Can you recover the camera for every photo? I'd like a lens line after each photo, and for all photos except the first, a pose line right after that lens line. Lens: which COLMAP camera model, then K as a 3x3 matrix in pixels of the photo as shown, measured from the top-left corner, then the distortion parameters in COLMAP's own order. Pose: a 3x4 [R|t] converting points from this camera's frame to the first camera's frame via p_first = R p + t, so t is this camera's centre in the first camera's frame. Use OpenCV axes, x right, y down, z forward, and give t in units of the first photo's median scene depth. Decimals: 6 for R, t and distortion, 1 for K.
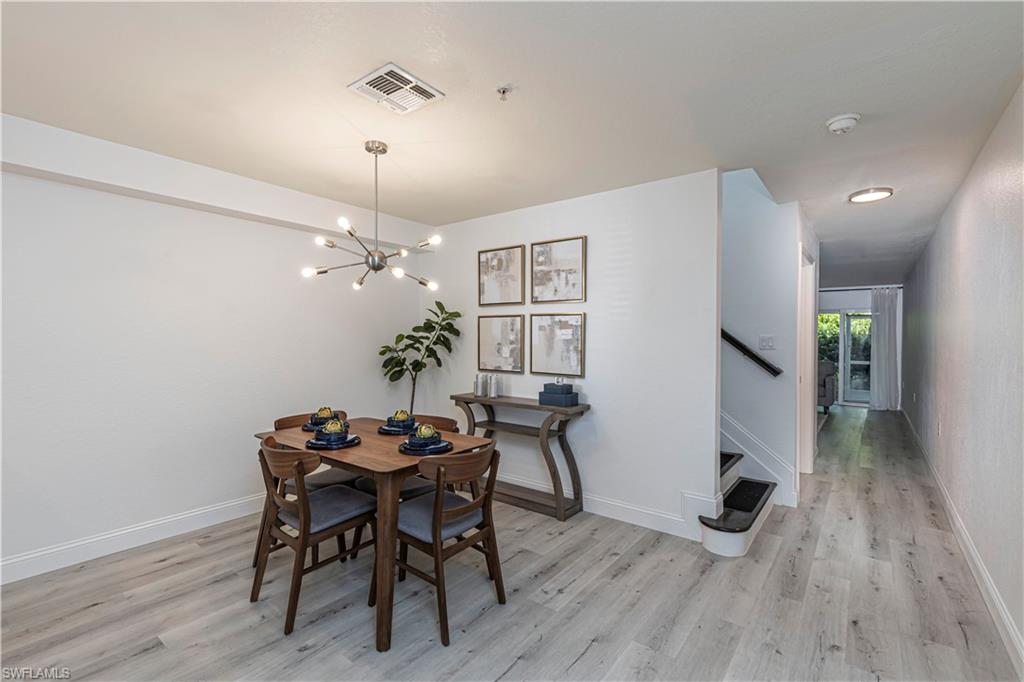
lens RADIAL K [[457.4, 0, 517.1], [0, 457.4, 339.6], [0, 0, 1]] dist [0.000138, -0.000291]
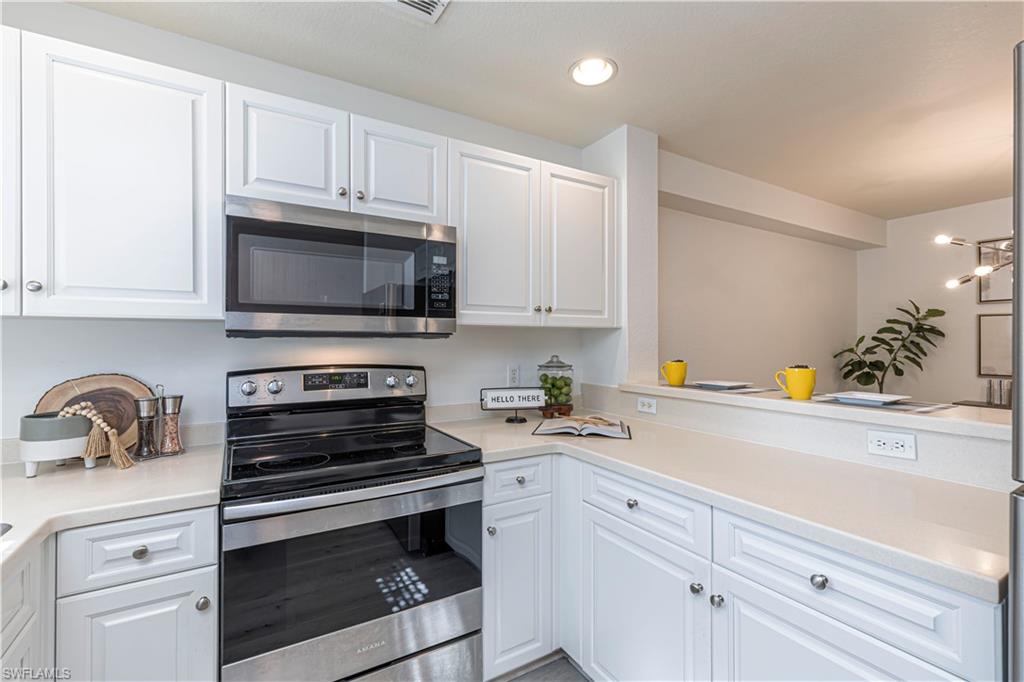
lens RADIAL K [[457.4, 0, 517.1], [0, 457.4, 339.6], [0, 0, 1]] dist [0.000138, -0.000291]
pose [[0.933167, -0.007139, -0.359373, -0.643424], [0.004144, 0.999950, -0.009104, 0.001648], [0.359420, 0.007006, 0.933149, -0.153955]]
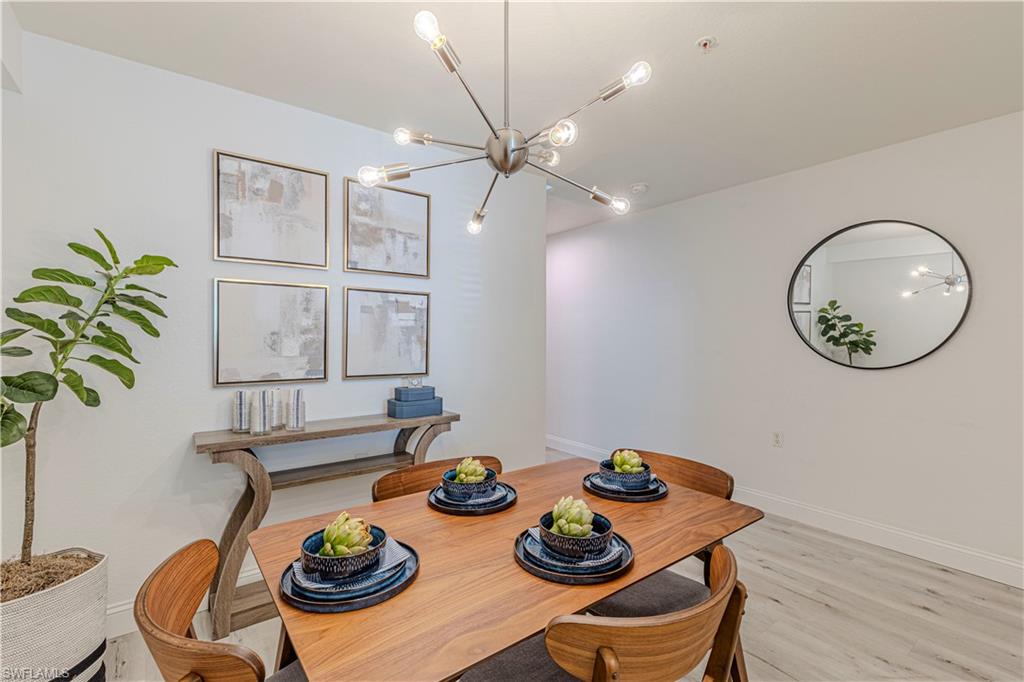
lens RADIAL K [[457.4, 0, 517.1], [0, 457.4, 339.6], [0, 0, 1]] dist [0.000138, -0.000291]
pose [[0.263908, -0.010844, 0.964487, -0.520864], [0.002585, 0.999941, 0.010535, 0.012245], [-0.964544, -0.000287, 0.263921, 0.587442]]
